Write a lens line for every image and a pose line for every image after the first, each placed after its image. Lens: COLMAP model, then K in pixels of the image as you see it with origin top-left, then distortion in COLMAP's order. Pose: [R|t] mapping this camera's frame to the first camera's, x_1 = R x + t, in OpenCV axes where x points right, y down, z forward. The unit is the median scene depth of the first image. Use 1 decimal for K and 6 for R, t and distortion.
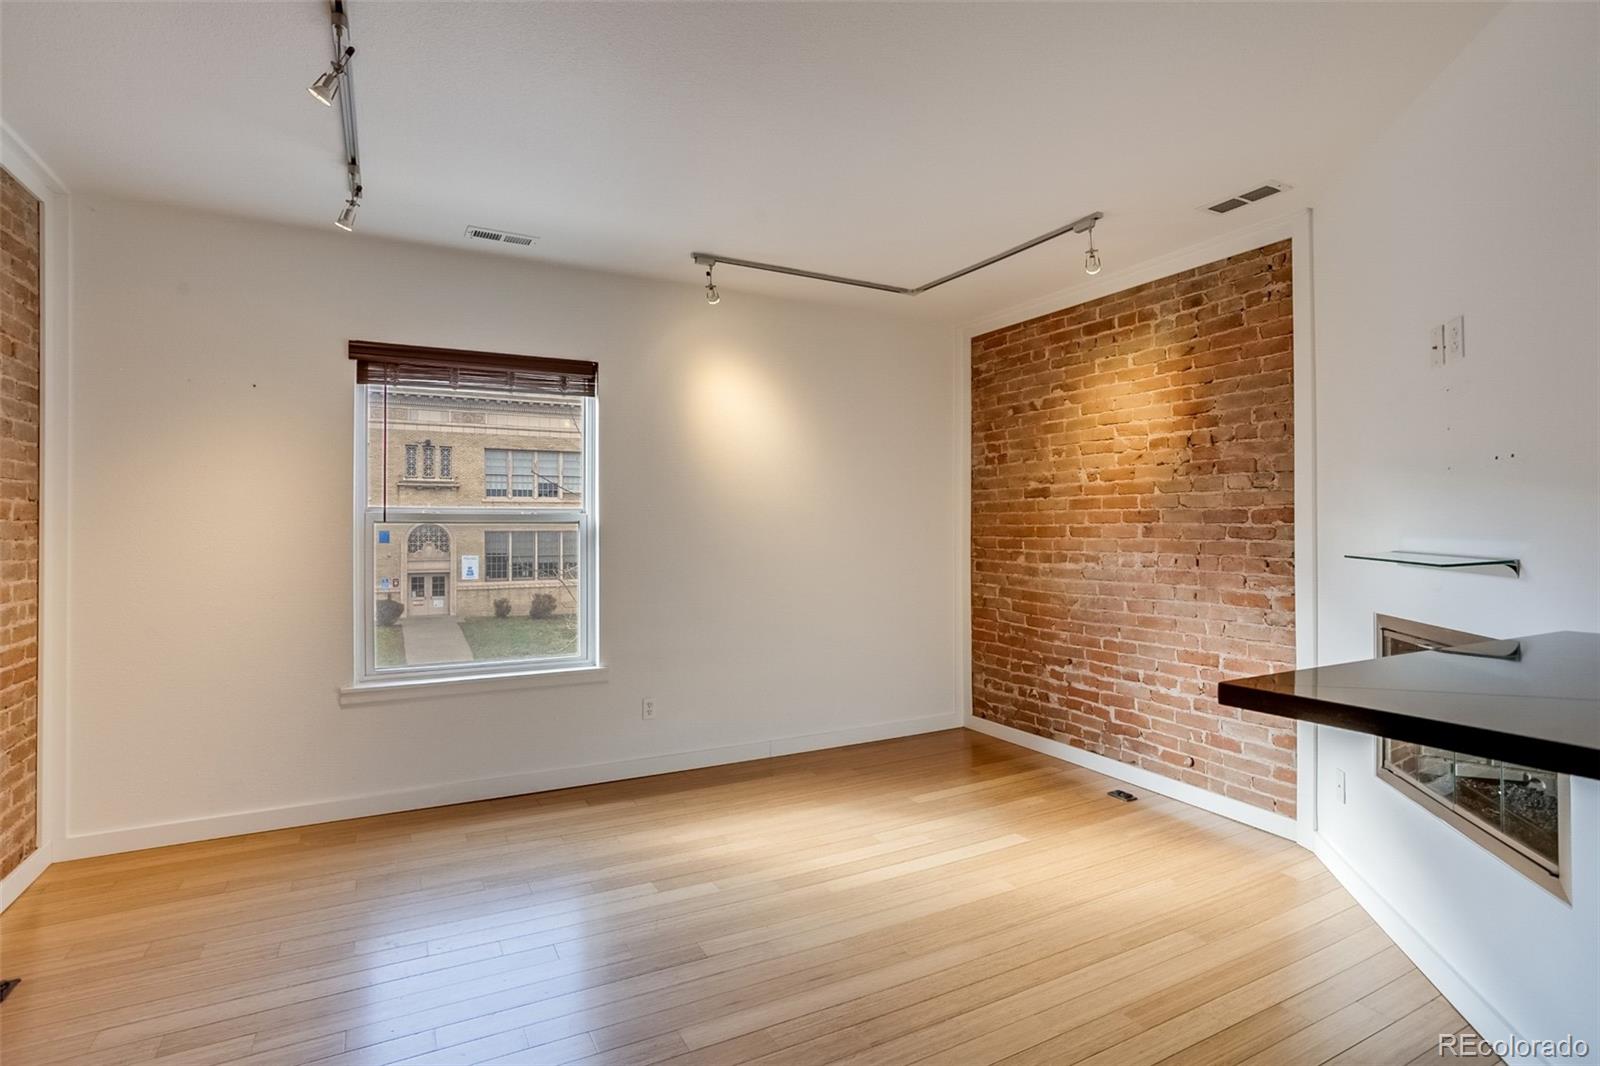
lens RADIAL K [[780.0, 0, 804.4], [0, 780.0, 527.6], [0, 0, 1]] dist [-0.077349, 0.047372]
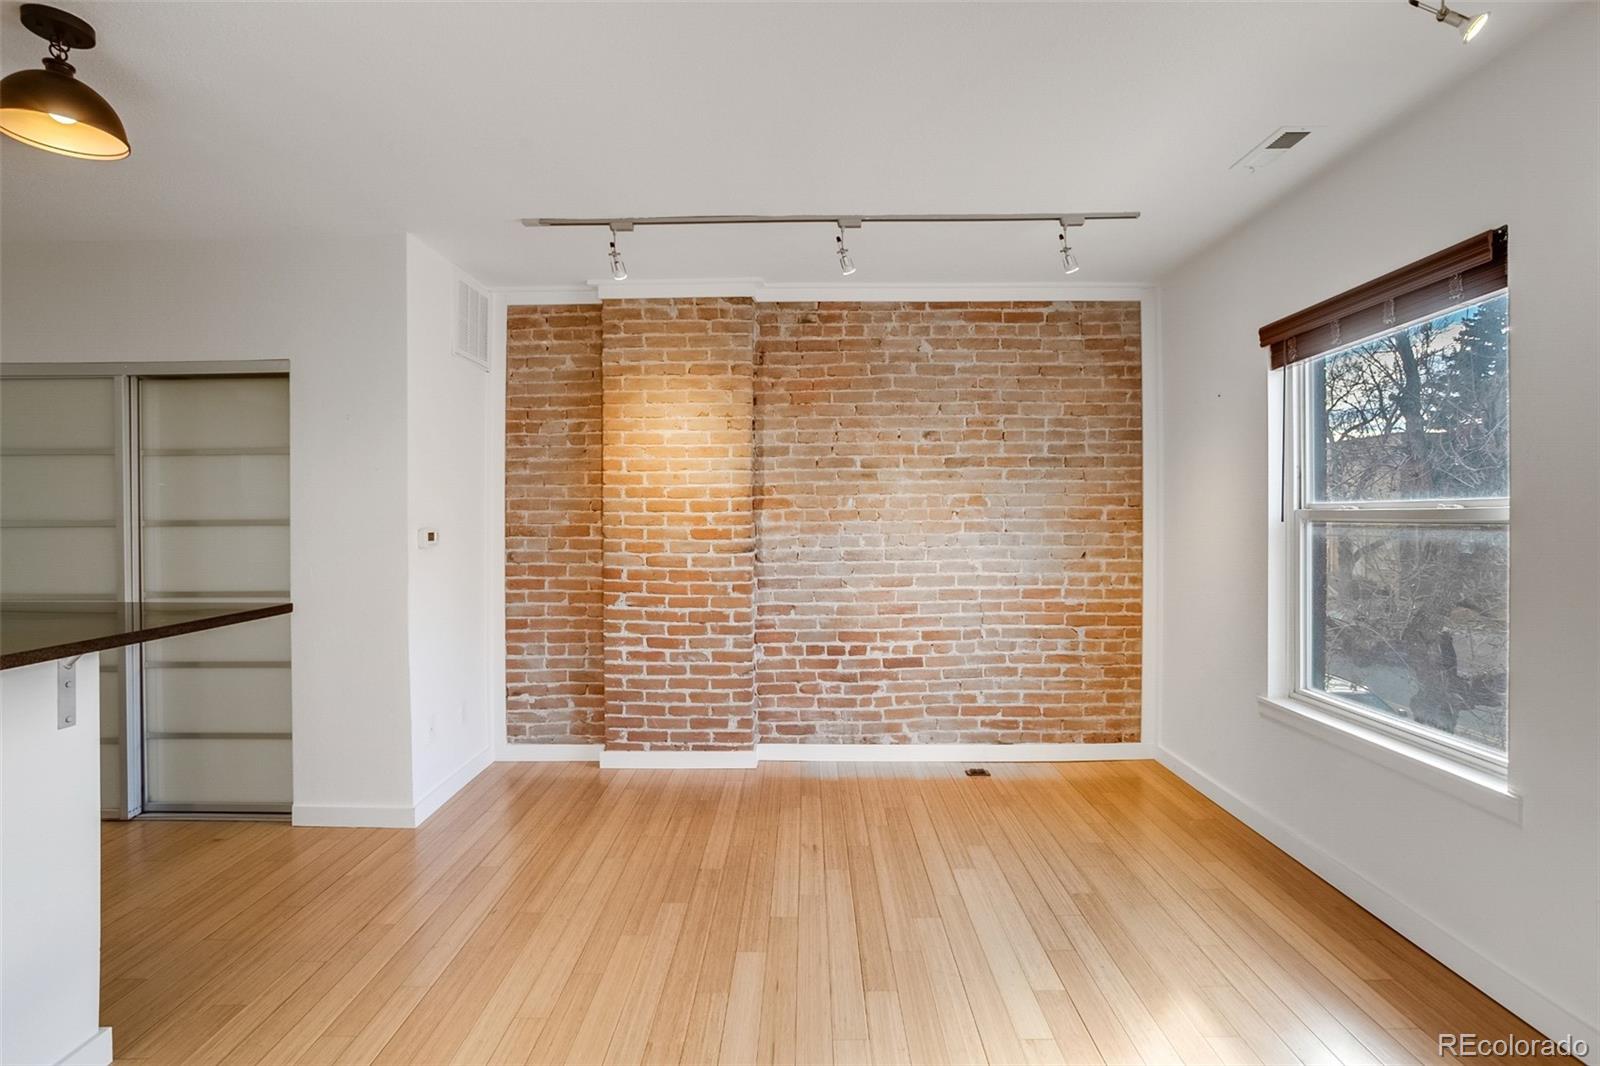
lens RADIAL K [[780.0, 0, 804.4], [0, 780.0, 527.6], [0, 0, 1]] dist [-0.077349, 0.047372]
pose [[-0.481265, 0.013893, -0.876465, 0.538802], [0.007505, 0.999903, 0.011728, -0.014204], [0.876543, -0.000934, -0.481322, 1.031981]]
